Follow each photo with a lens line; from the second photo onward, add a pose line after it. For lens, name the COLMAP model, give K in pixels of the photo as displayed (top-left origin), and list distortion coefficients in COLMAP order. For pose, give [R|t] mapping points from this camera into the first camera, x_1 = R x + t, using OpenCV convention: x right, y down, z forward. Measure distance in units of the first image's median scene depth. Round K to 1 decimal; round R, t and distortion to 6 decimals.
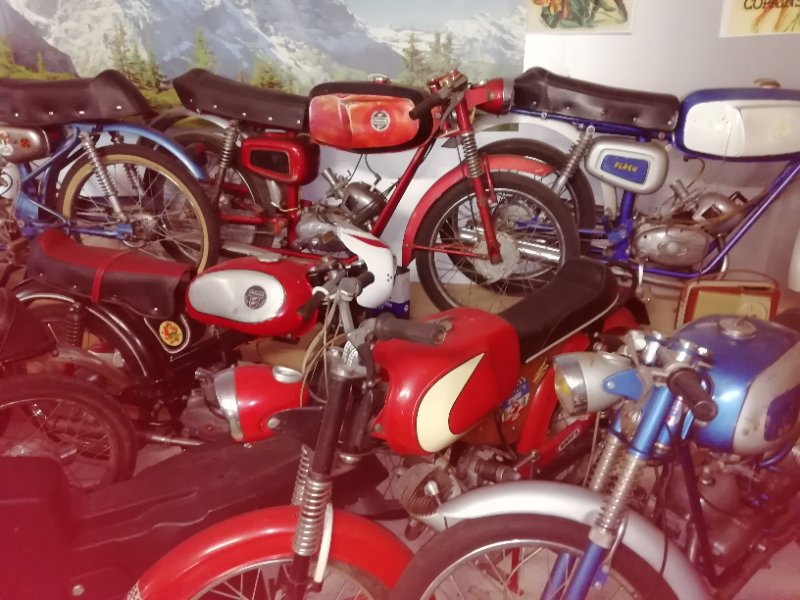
lens RADIAL K [[600.8, 0, 400.3], [0, 600.8, 317.2], [0, 0, 1]] dist [0.001150, 0.014067]
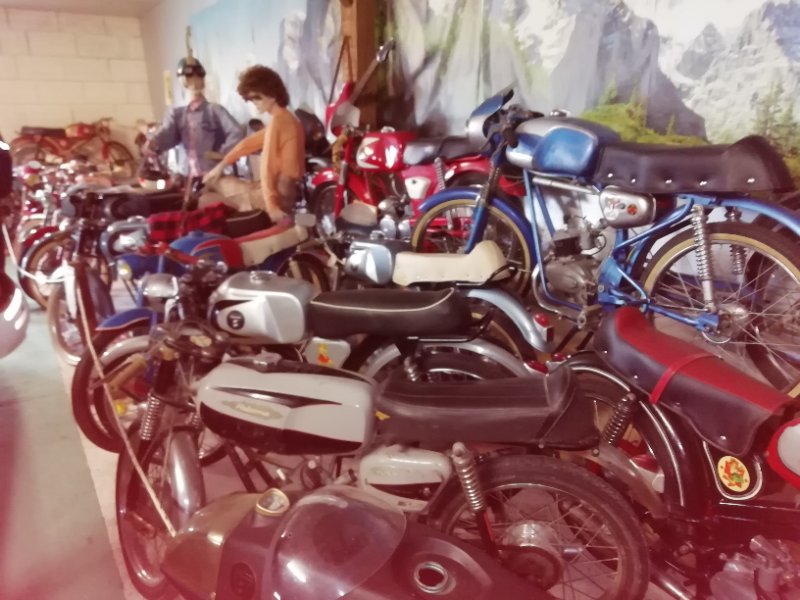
lens RADIAL K [[600.8, 0, 400.3], [0, 600.8, 317.2], [0, 0, 1]] dist [0.001150, 0.014067]
pose [[0.640143, 0.234388, -0.731628, -0.118486], [-0.289016, 0.955837, 0.053341, -0.069206], [0.711820, 0.177307, 0.679614, 0.122501]]
